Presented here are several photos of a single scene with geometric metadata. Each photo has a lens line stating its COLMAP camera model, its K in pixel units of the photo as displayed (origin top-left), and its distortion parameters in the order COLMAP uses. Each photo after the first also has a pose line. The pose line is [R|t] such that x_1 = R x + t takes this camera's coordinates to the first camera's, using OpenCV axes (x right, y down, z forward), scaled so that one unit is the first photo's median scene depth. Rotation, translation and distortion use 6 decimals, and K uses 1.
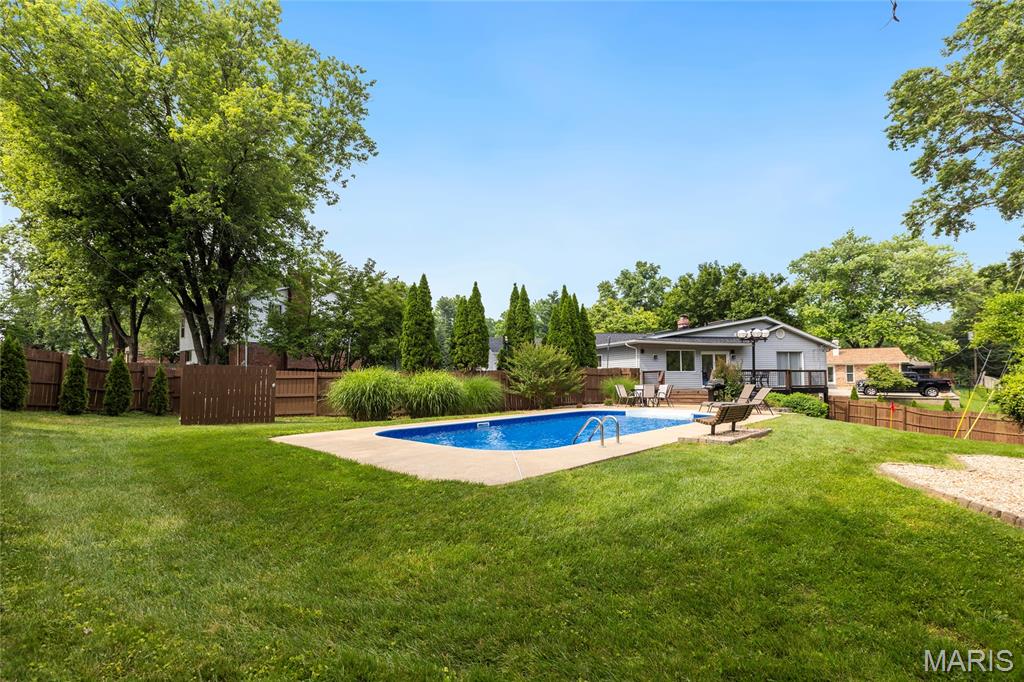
lens RADIAL K [[468.7, 0, 502.7], [0, 468.7, 384.4], [0, 0, 1]] dist [-0.000682, 0.000922]
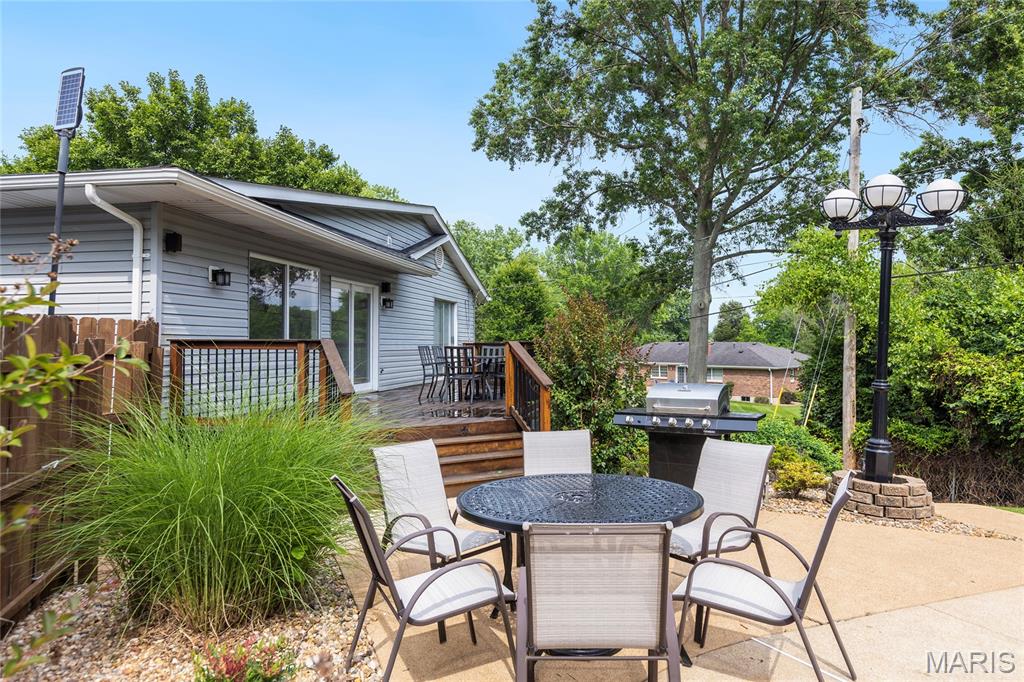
lens RADIAL K [[624.1, 0, 508.0], [0, 624.1, 343.5], [0, 0, 1]] dist [0.000572, 0.002180]
pose [[0.449238, 0.013287, 0.893313, 0.137103], [-0.001372, 0.999898, -0.014183, -0.025872], [-0.893411, 0.005146, 0.449210, 0.868466]]
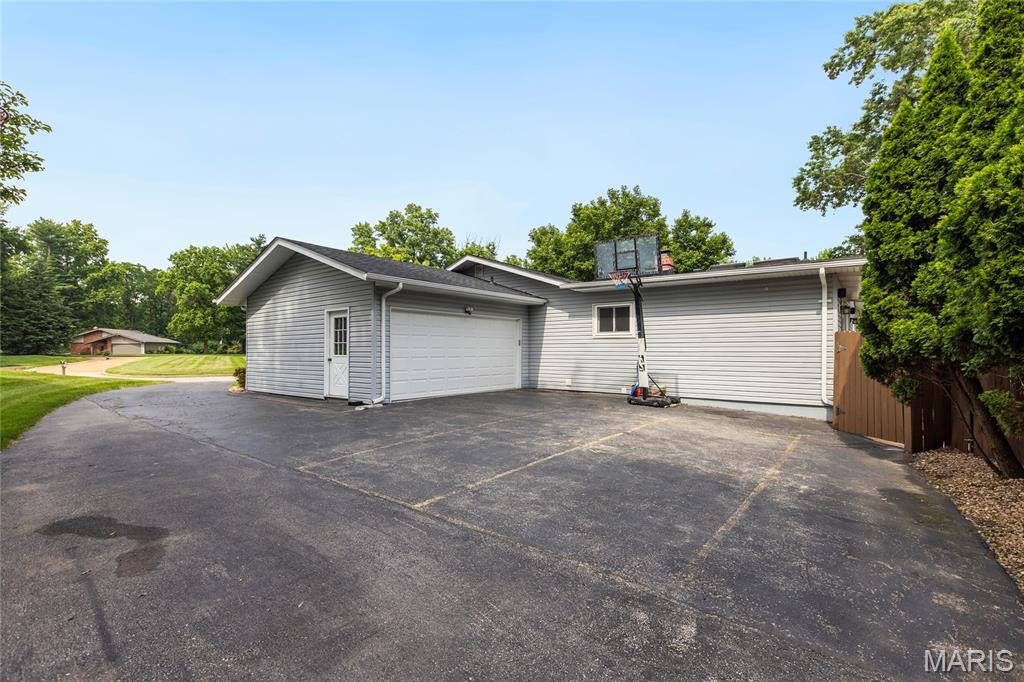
lens RADIAL K [[468.7, 0, 512.1], [0, 468.7, 349.6], [0, 0, 1]] dist [-0.000682, 0.000922]
pose [[0.780984, 0.013156, 0.624413, -0.203773], [0.000791, 0.999756, -0.022053, -0.015898], [-0.624551, 0.017717, 0.780783, 1.011910]]
